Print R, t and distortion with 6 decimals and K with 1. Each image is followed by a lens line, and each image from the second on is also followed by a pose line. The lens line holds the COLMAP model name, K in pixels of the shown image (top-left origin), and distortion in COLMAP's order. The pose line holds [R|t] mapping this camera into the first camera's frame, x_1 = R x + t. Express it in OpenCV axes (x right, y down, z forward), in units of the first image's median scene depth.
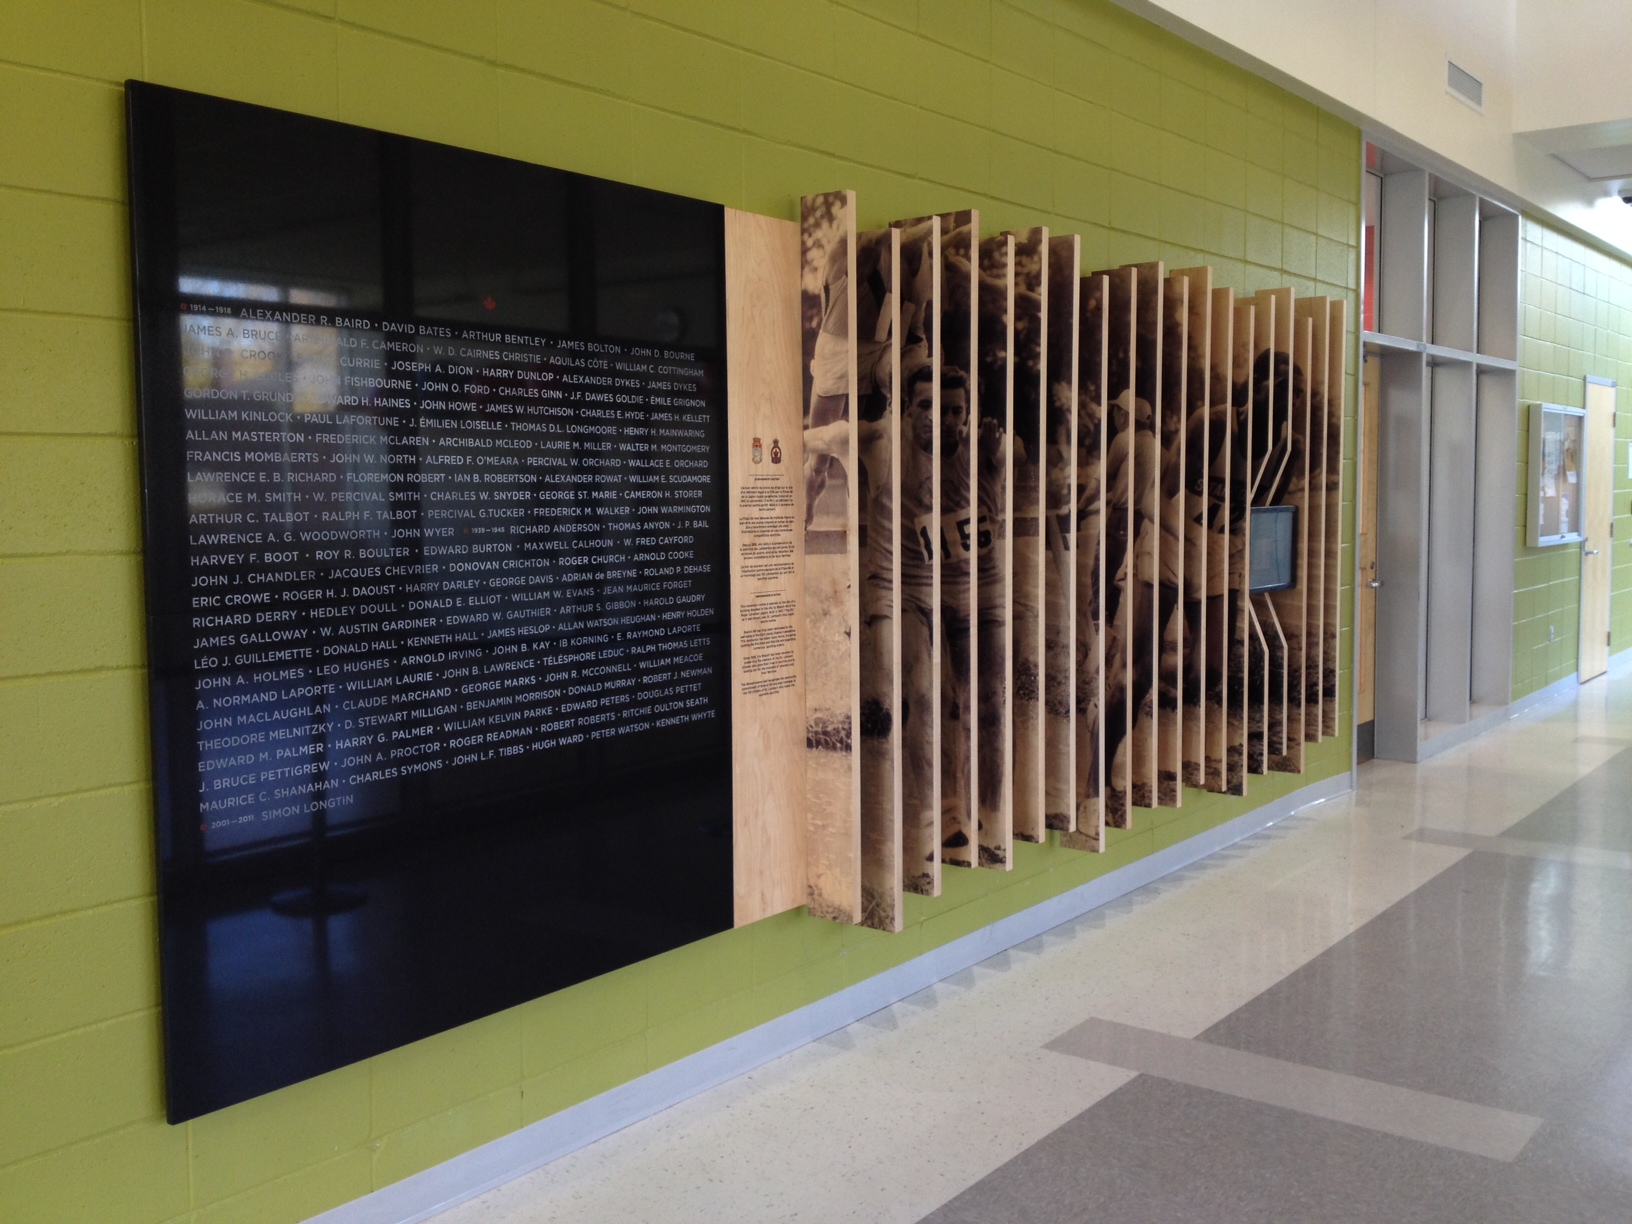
lens RADIAL K [[1539.7, 0, 816.0], [0, 1539.7, 612.0], [0, 0, 1]] dist [0.211642, -0.554309]
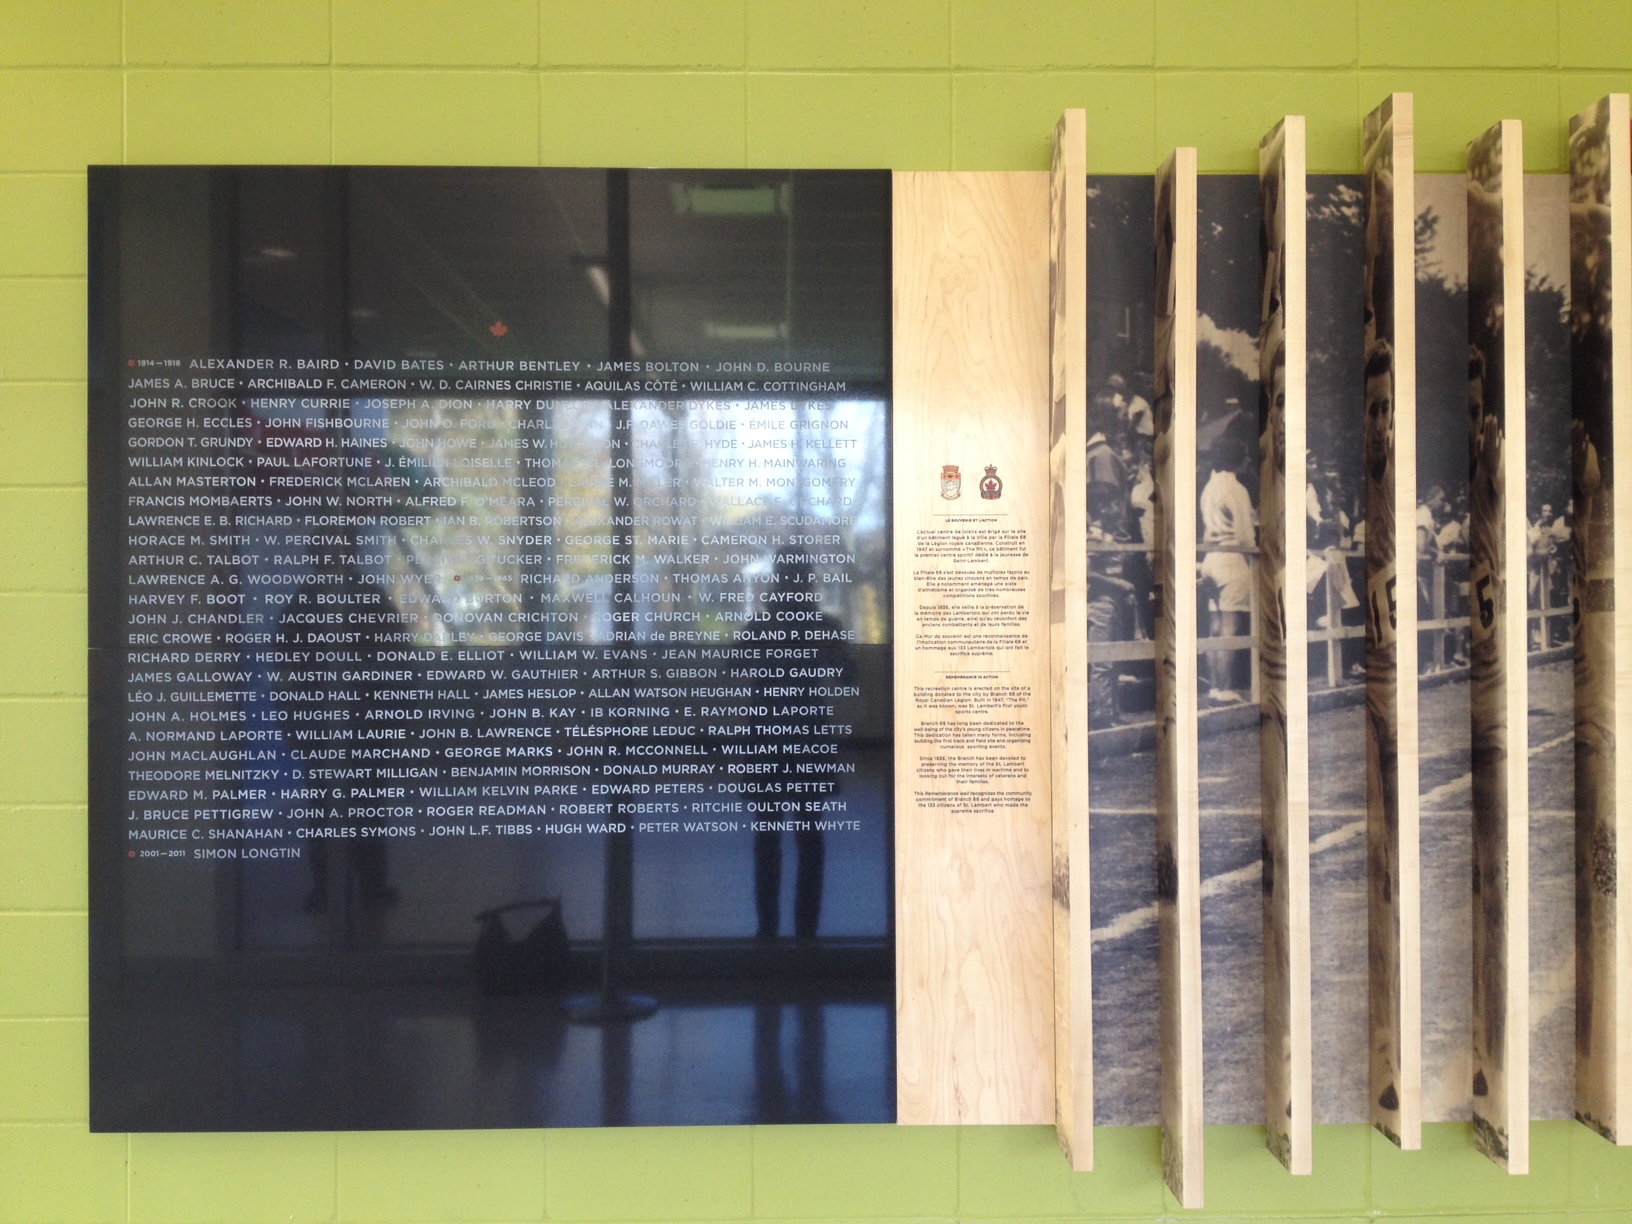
lens RADIAL K [[1539.7, 0, 816.0], [0, 1539.7, 612.0], [0, 0, 1]] dist [0.211642, -0.554309]
pose [[0.631305, 0.003783, -0.775525, 0.631804], [-0.063018, 0.996932, -0.046436, -0.003507], [0.772970, 0.078187, 0.629607, 0.605096]]
